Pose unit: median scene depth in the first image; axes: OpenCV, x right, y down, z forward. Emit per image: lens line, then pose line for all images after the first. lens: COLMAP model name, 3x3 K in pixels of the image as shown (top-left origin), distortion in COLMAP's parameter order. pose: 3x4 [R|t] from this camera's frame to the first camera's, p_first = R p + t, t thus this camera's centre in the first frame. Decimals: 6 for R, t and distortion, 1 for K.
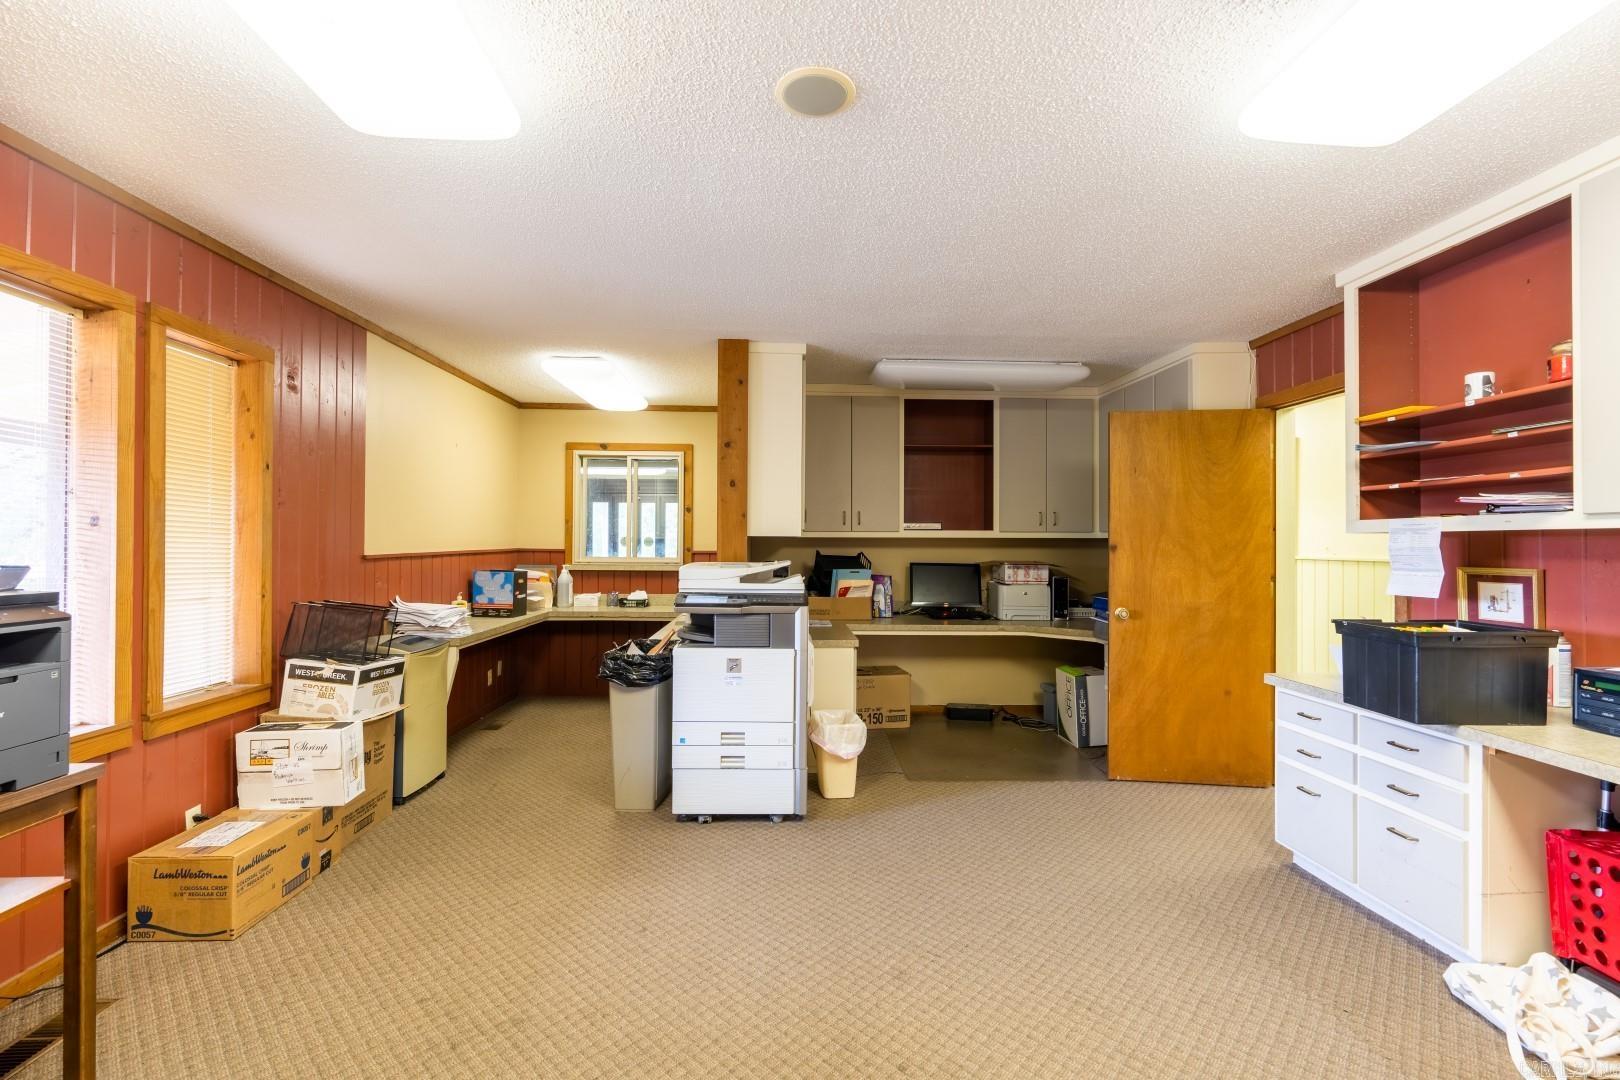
lens RADIAL K [[728.4, 0, 811.7], [0, 728.4, 536.8], [0, 0, 1]] dist [-0.009566, 0.004304]
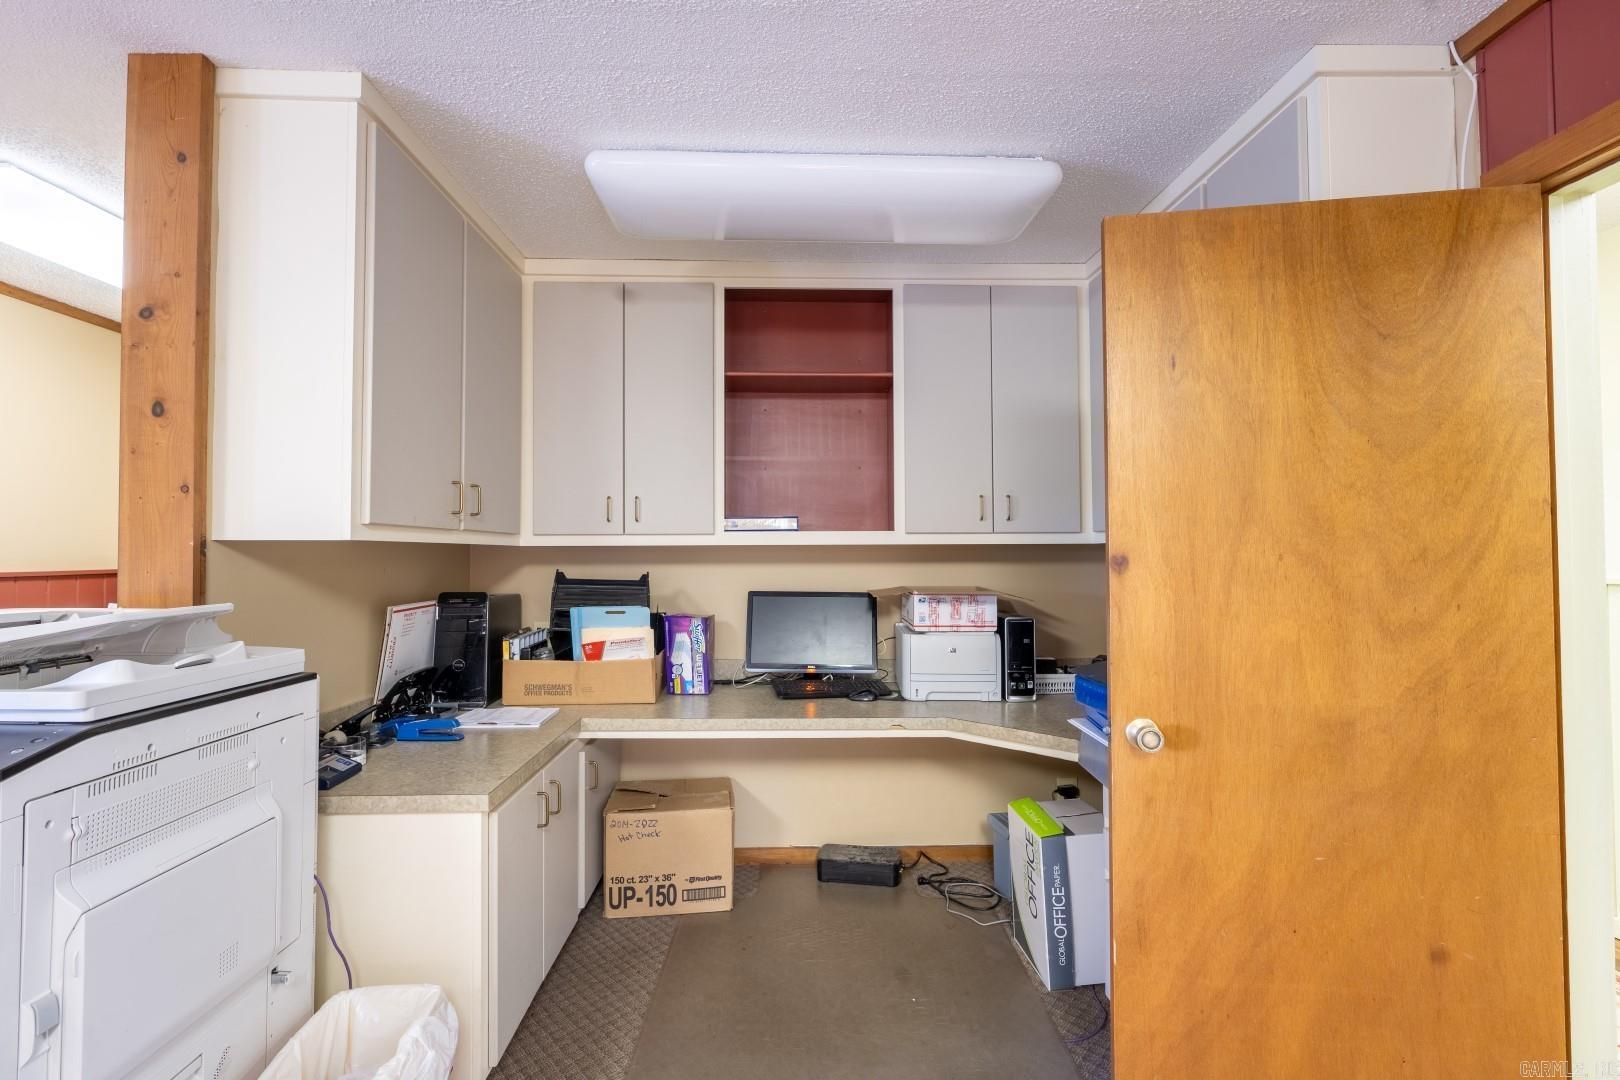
lens RADIAL K [[728.4, 0, 807.5], [0, 728.4, 538.0], [0, 0, 1]] dist [-0.009566, 0.004304]
pose [[0.999882, -0.007339, -0.013508, 0.215520], [0.007082, 0.999794, -0.019005, 0.007059], [0.013644, 0.018907, 0.999728, 0.517265]]
